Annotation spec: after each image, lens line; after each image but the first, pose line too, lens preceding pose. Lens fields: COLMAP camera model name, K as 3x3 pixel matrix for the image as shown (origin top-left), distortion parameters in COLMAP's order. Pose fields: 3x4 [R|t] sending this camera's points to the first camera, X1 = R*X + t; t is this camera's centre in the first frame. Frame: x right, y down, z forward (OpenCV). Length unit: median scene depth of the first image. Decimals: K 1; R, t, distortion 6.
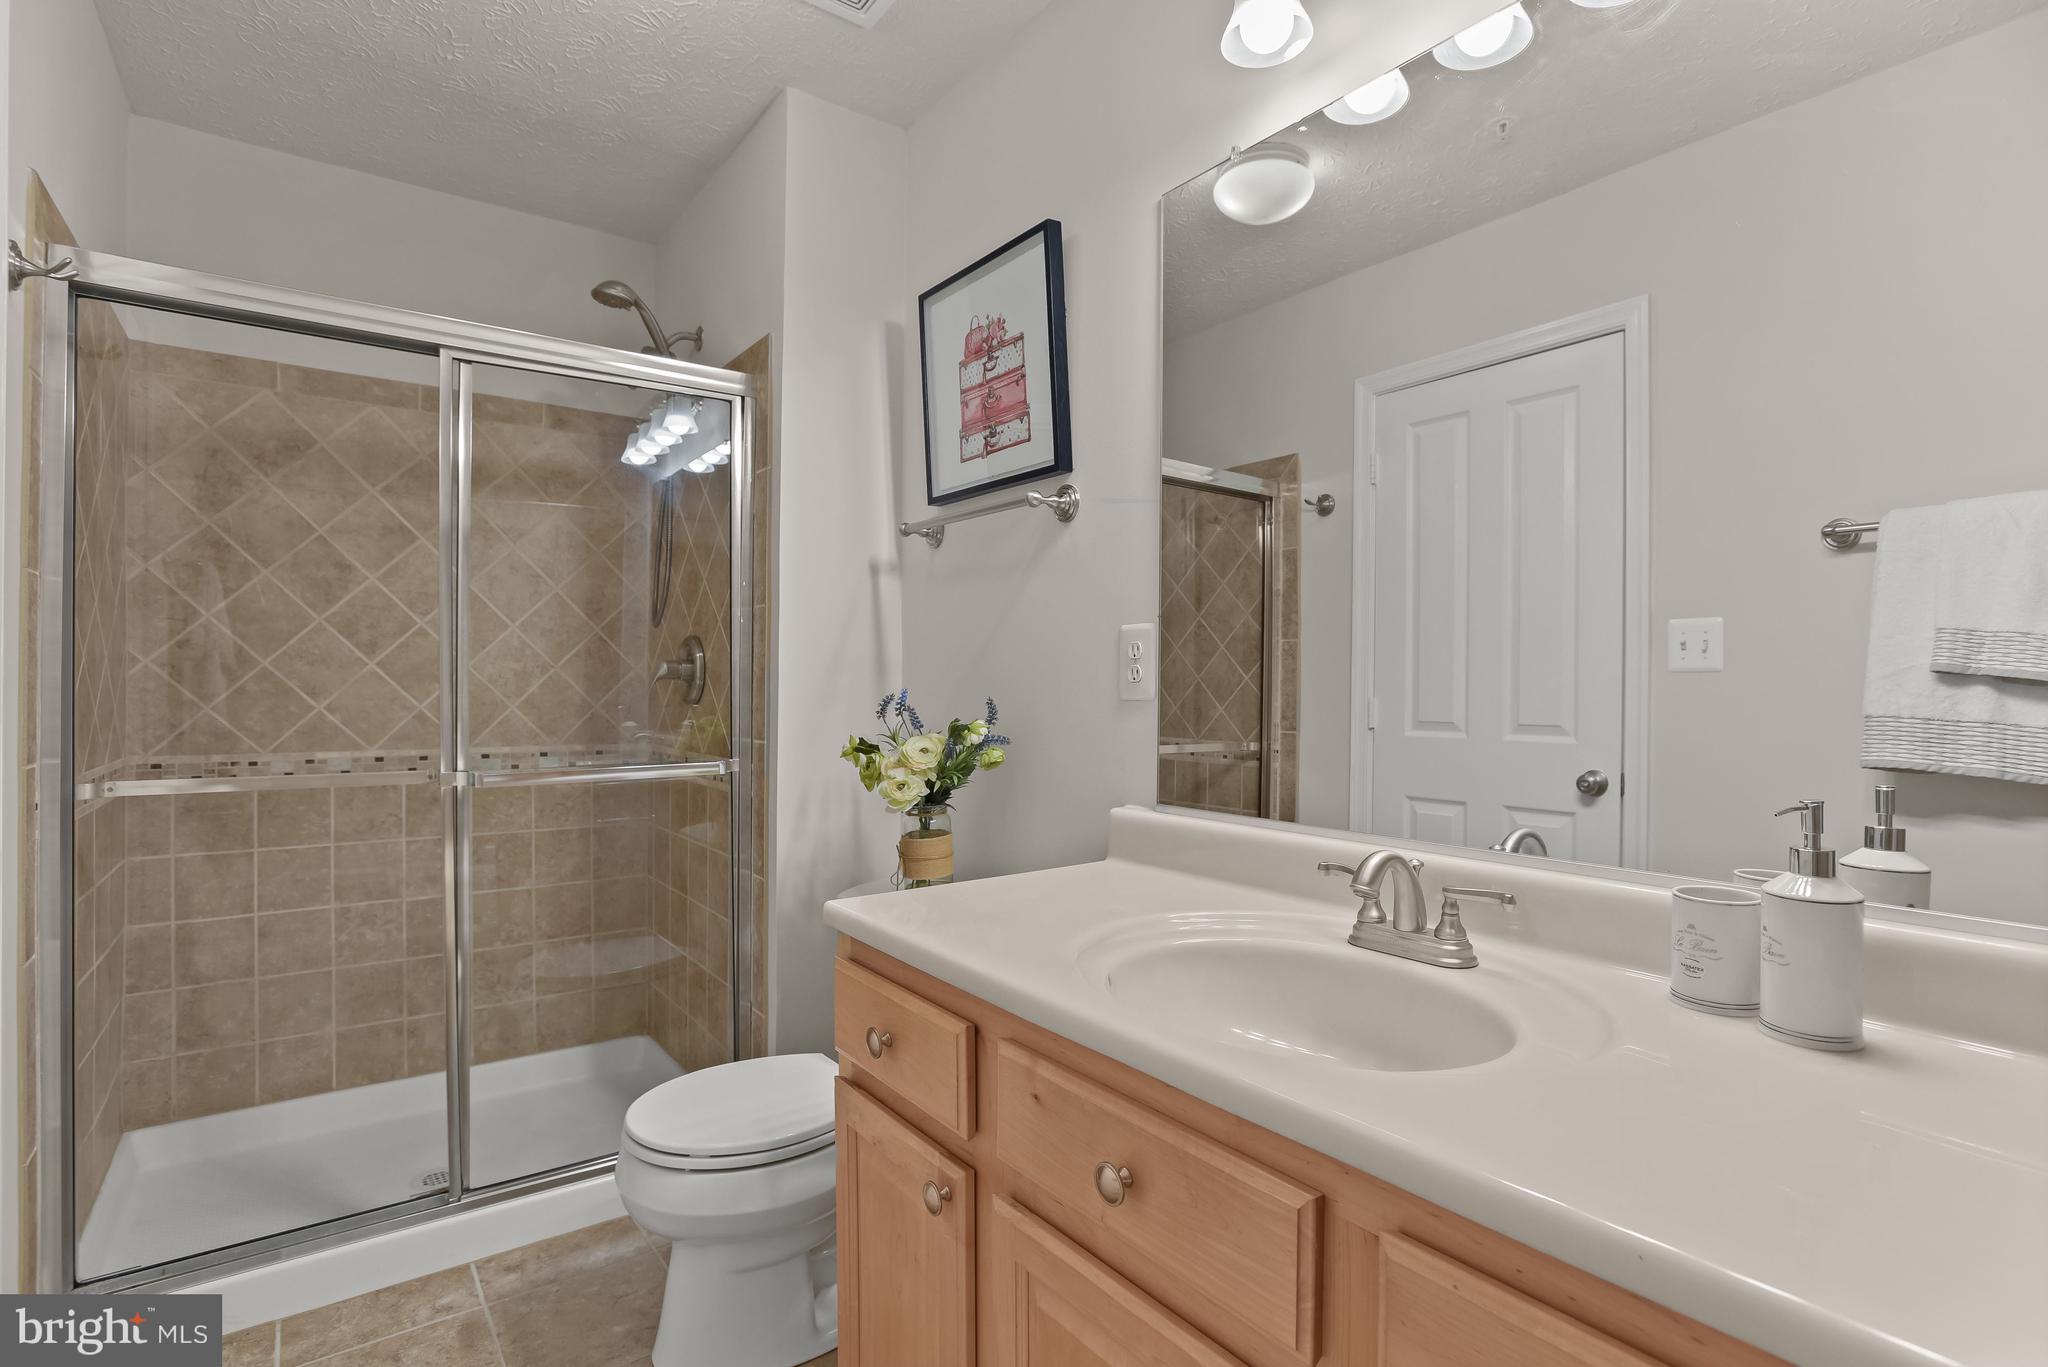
lens RADIAL K [[1000.8, 0, 1024.0], [0, 1000.8, 683.5], [0, 0, 1]] dist [-0.060885, 0.026180]
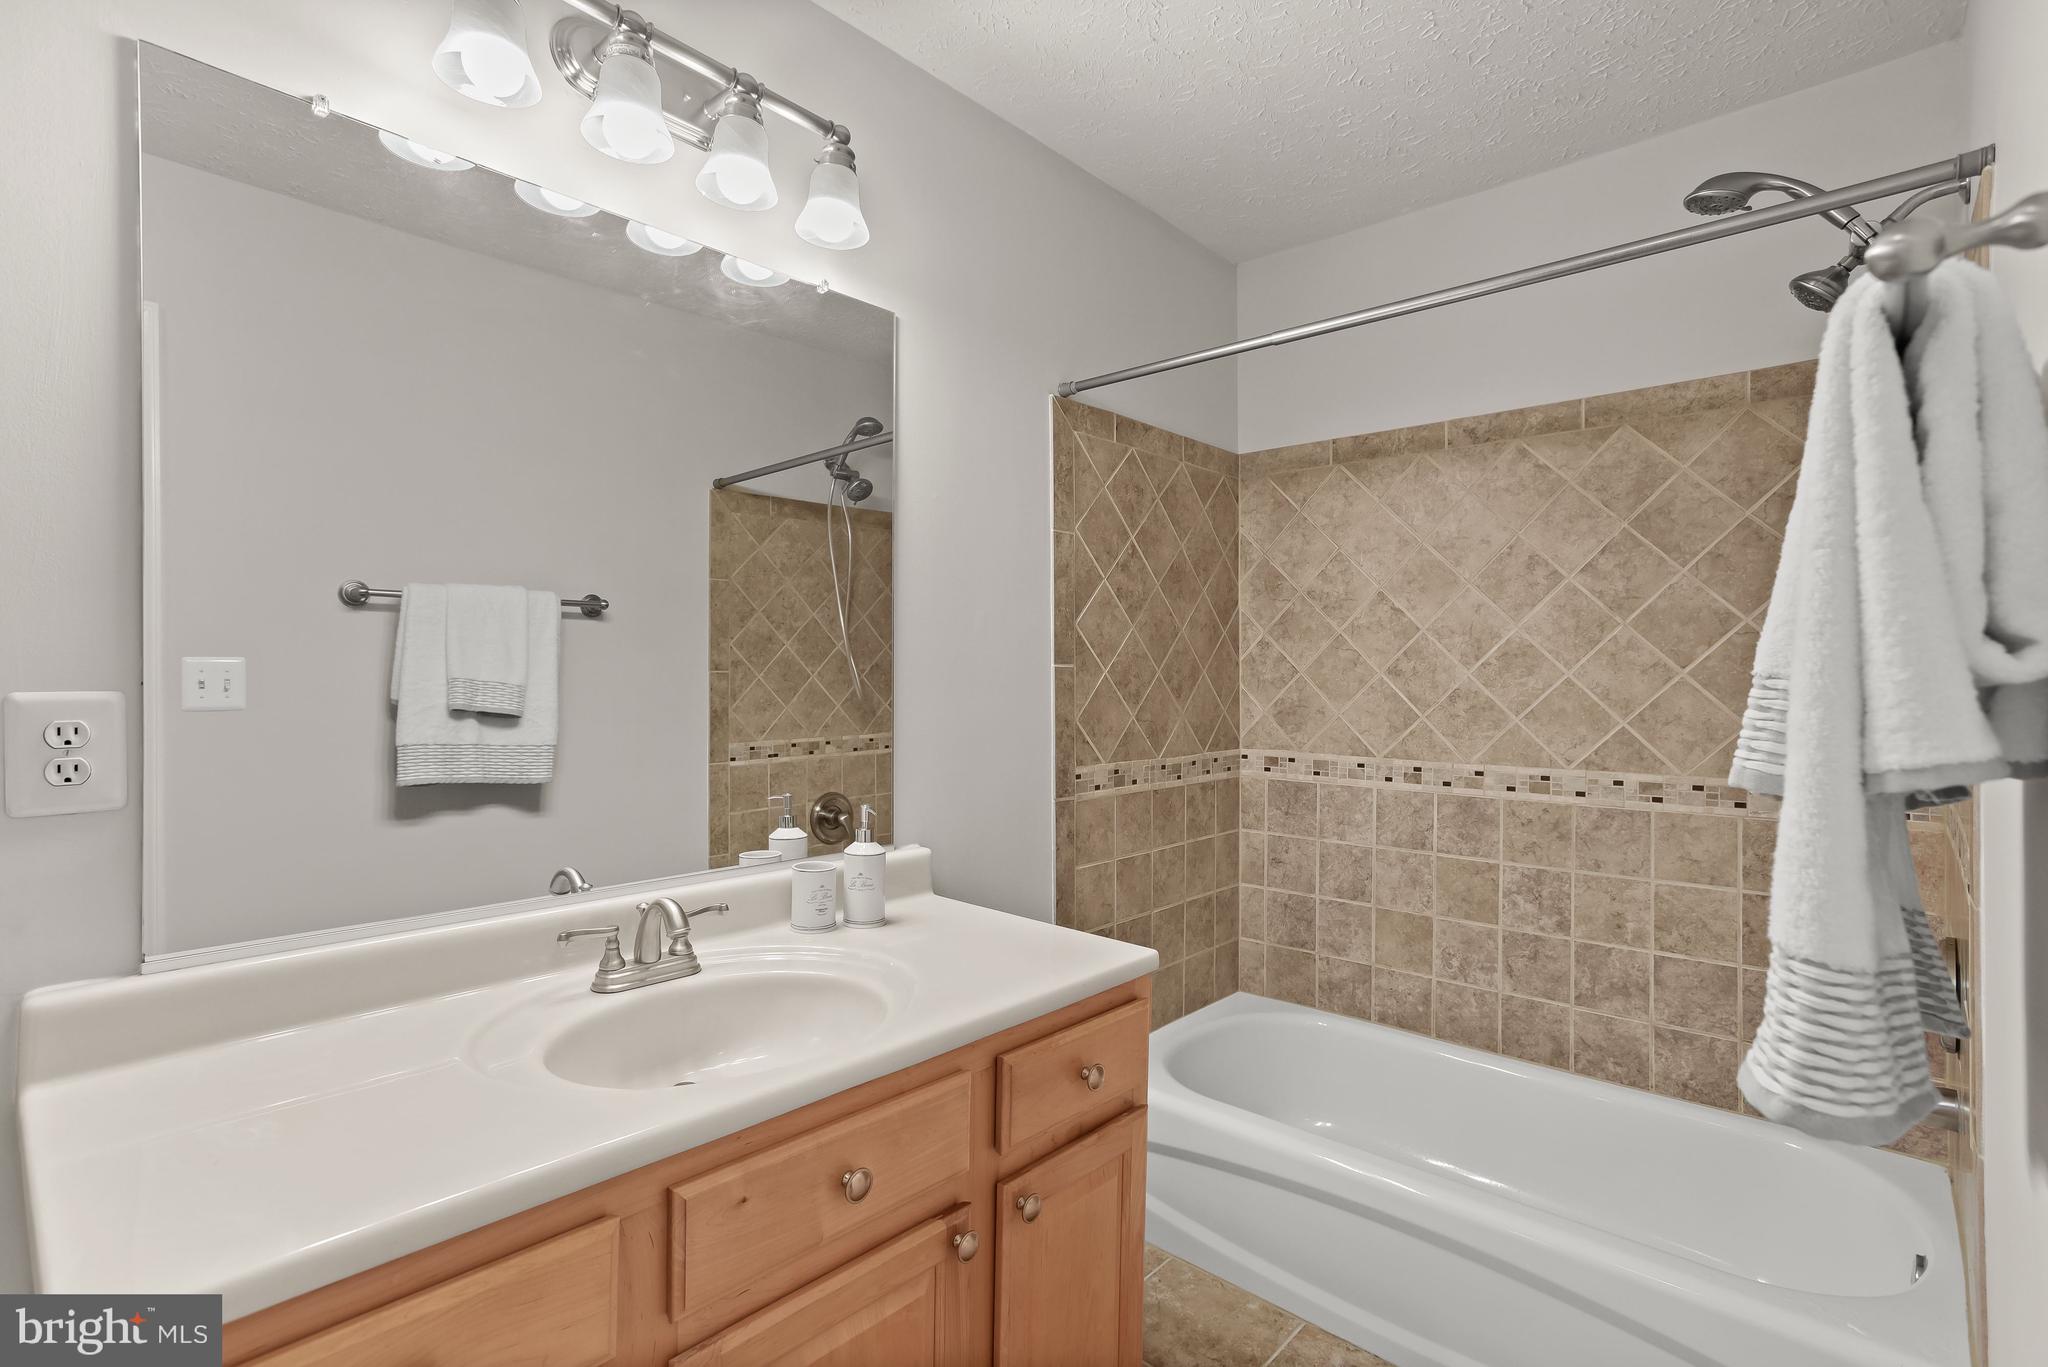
lens RADIAL K [[1000.8, 0, 1024.0], [0, 1000.8, 683.5], [0, 0, 1]] dist [-0.060885, 0.026180]
pose [[-0.202862, -0.013723, 0.979111, -0.576756], [-0.002722, 0.999906, 0.013450, -0.071738], [-0.979204, 0.000063, -0.202880, 0.517499]]
